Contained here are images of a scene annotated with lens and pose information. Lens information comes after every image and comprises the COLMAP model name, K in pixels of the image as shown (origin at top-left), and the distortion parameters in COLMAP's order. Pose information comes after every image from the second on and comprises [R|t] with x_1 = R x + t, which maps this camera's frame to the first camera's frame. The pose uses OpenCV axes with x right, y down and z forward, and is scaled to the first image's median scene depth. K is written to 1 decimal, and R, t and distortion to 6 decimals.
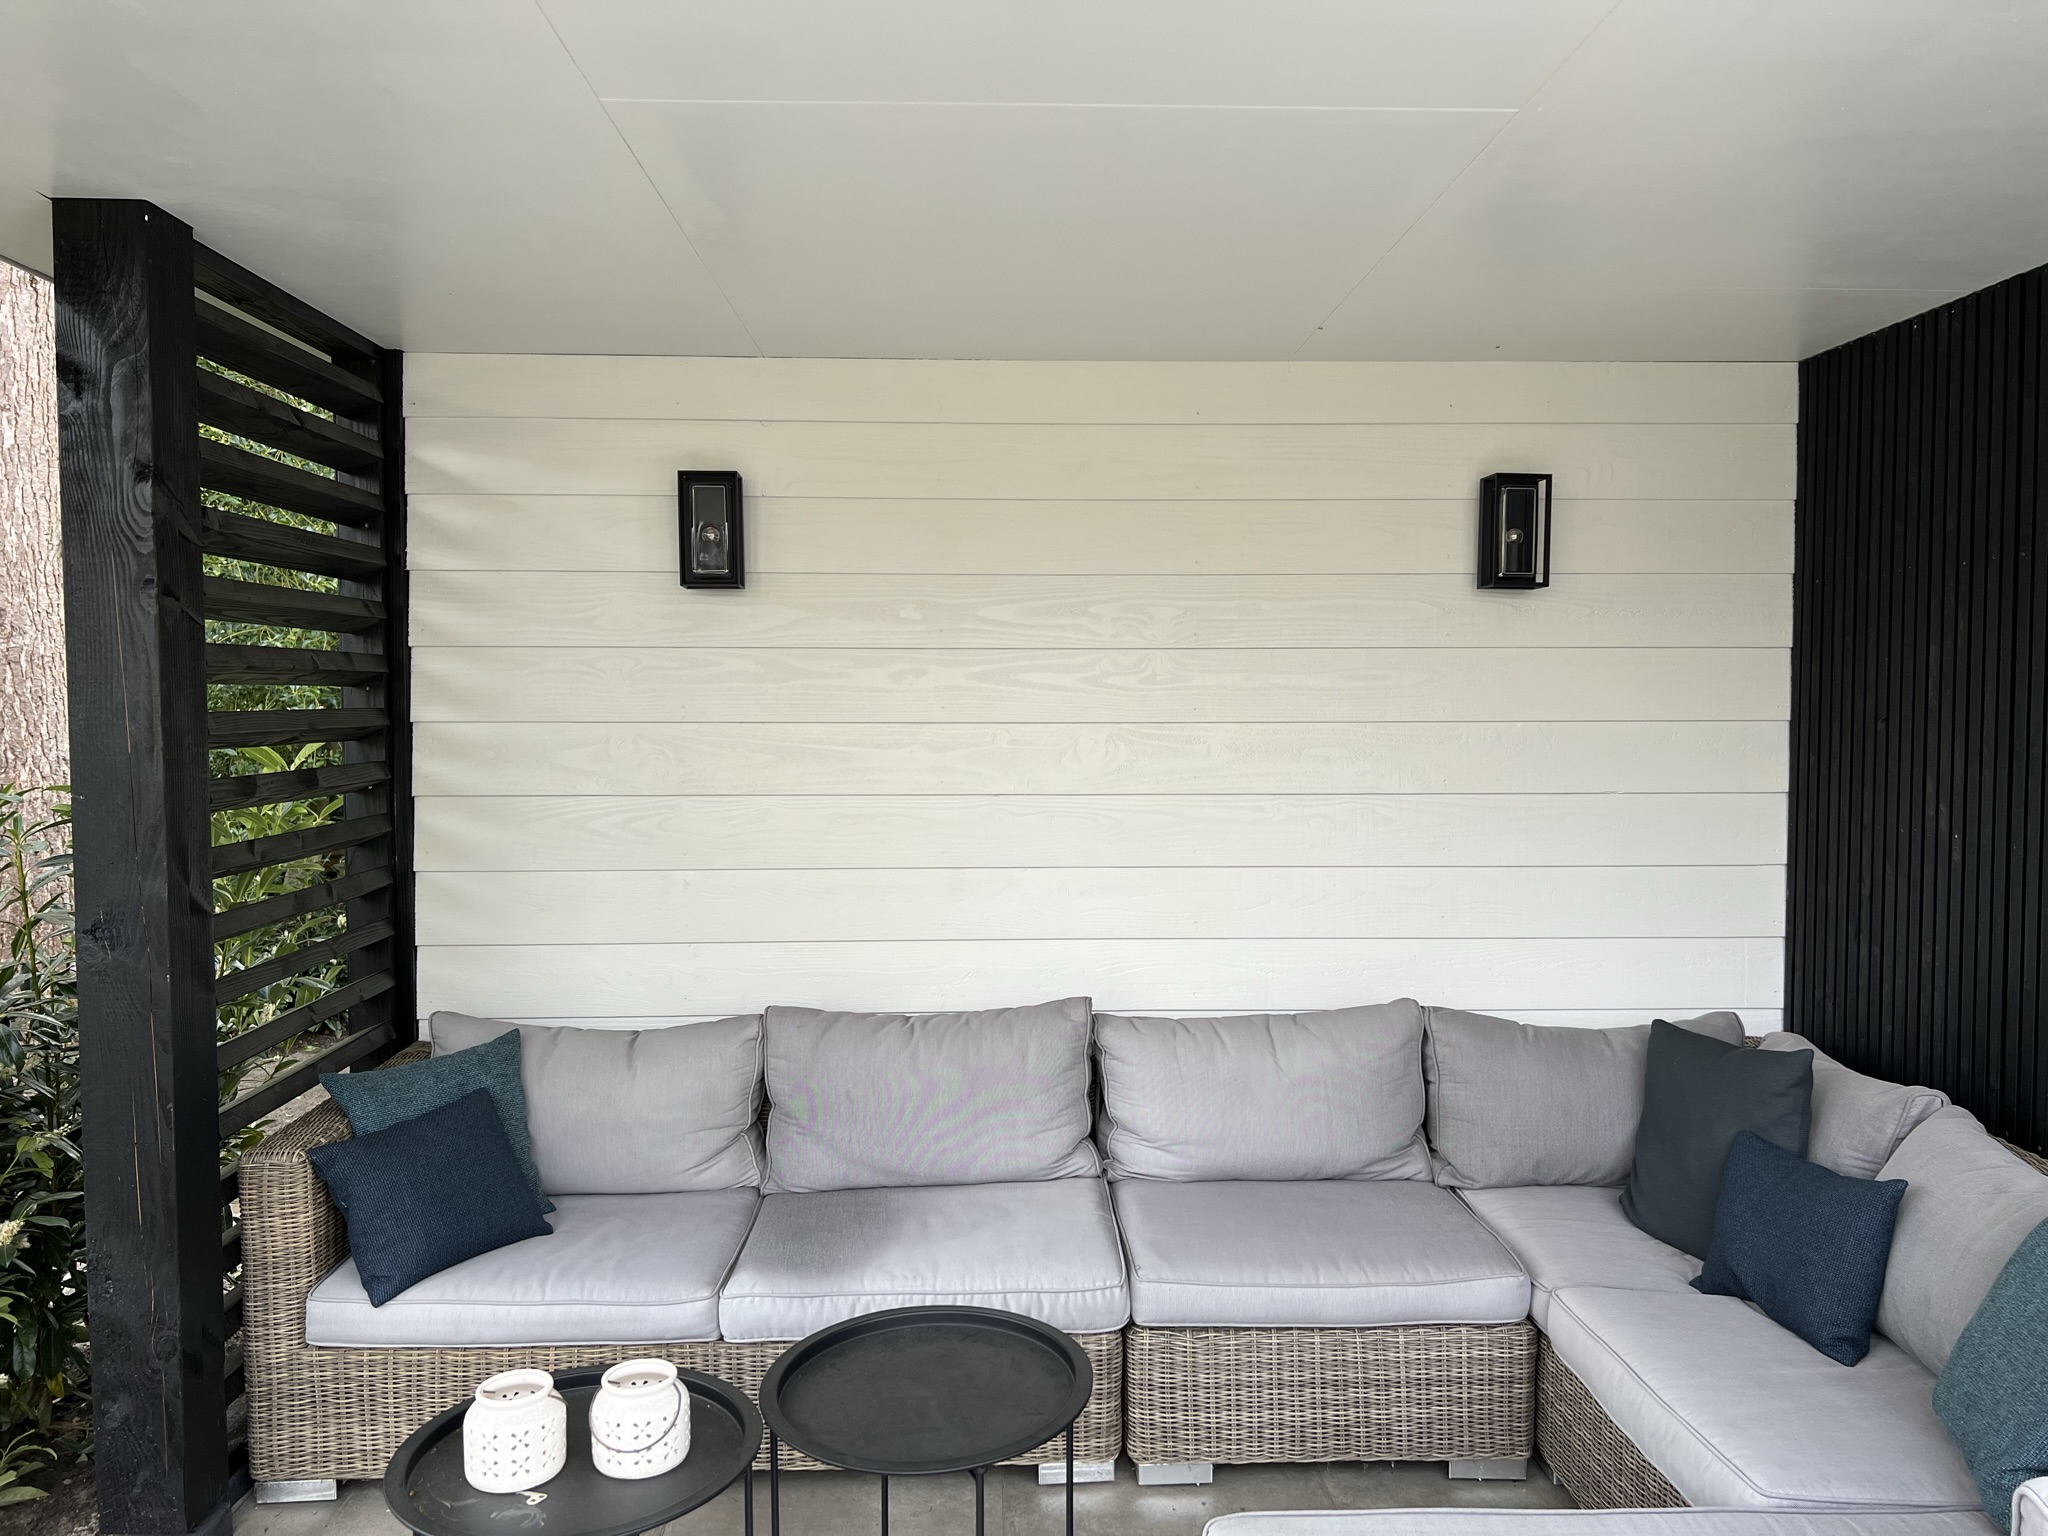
lens RADIAL K [[1532.2, 0, 1029.4], [0, 1532.2, 792.1], [0, 0, 1]] dist [0.053203, -0.064527]
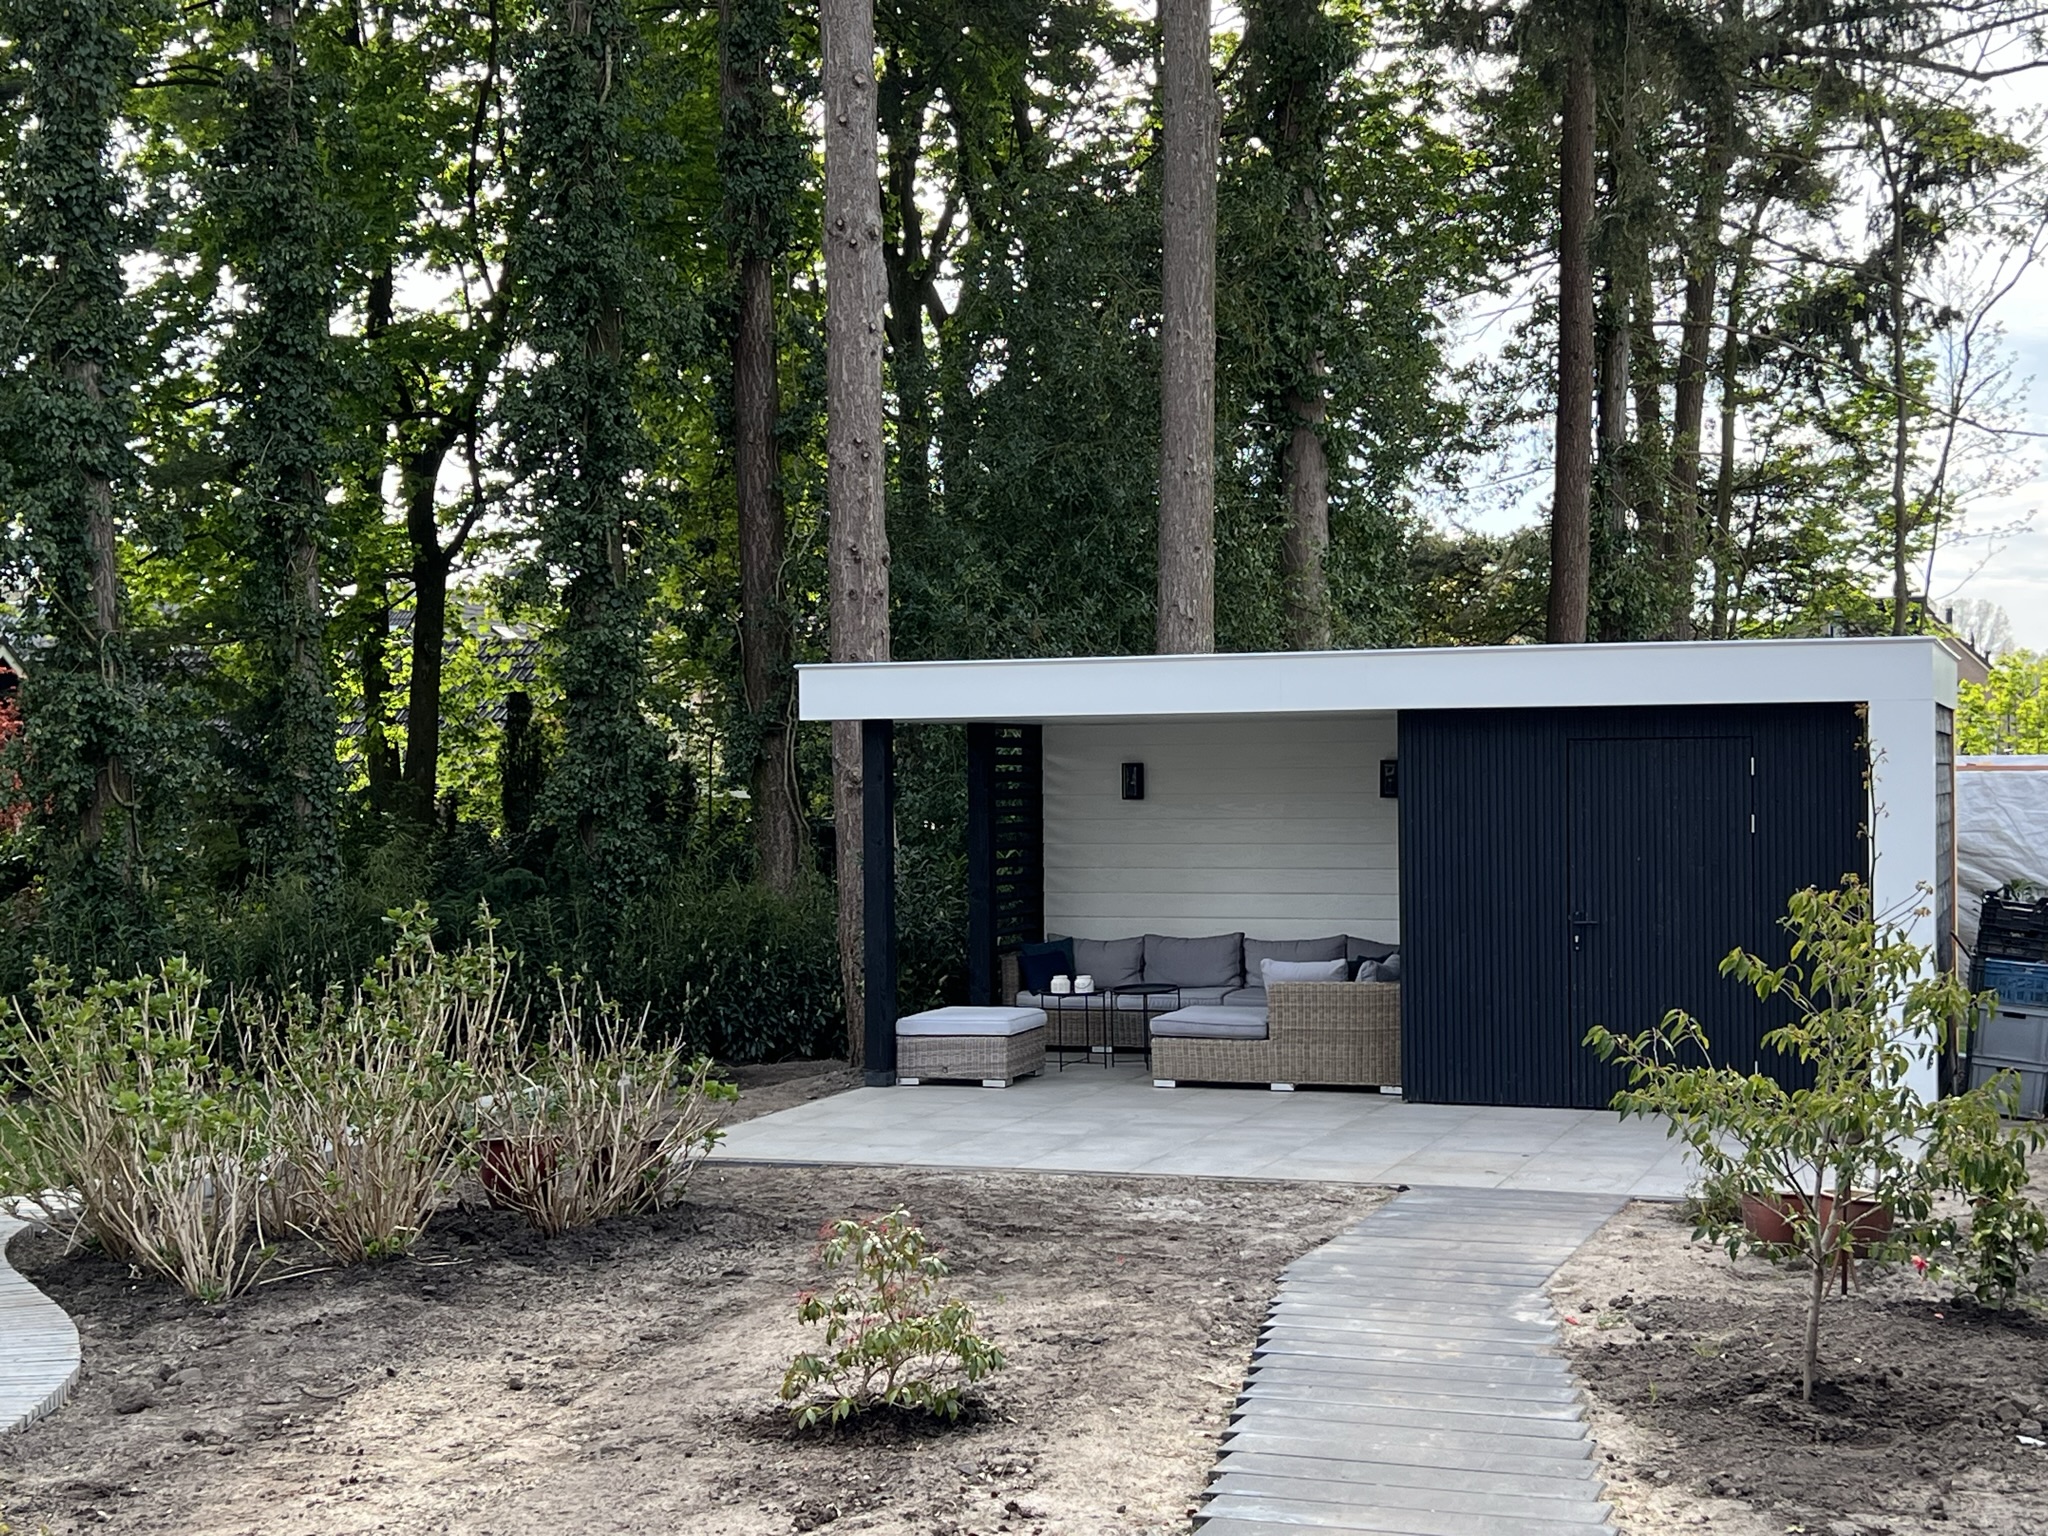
lens RADIAL K [[2866.9, 0, 1024.0], [0, 2866.9, 768.0], [0, 0, 1]] dist [0.125192, -0.162026]
pose [[0.927304, -0.008947, -0.374203, 1.824370], [-0.013797, 0.998218, -0.058059, 0.147314], [0.374056, 0.059001, 0.925527, -4.615525]]
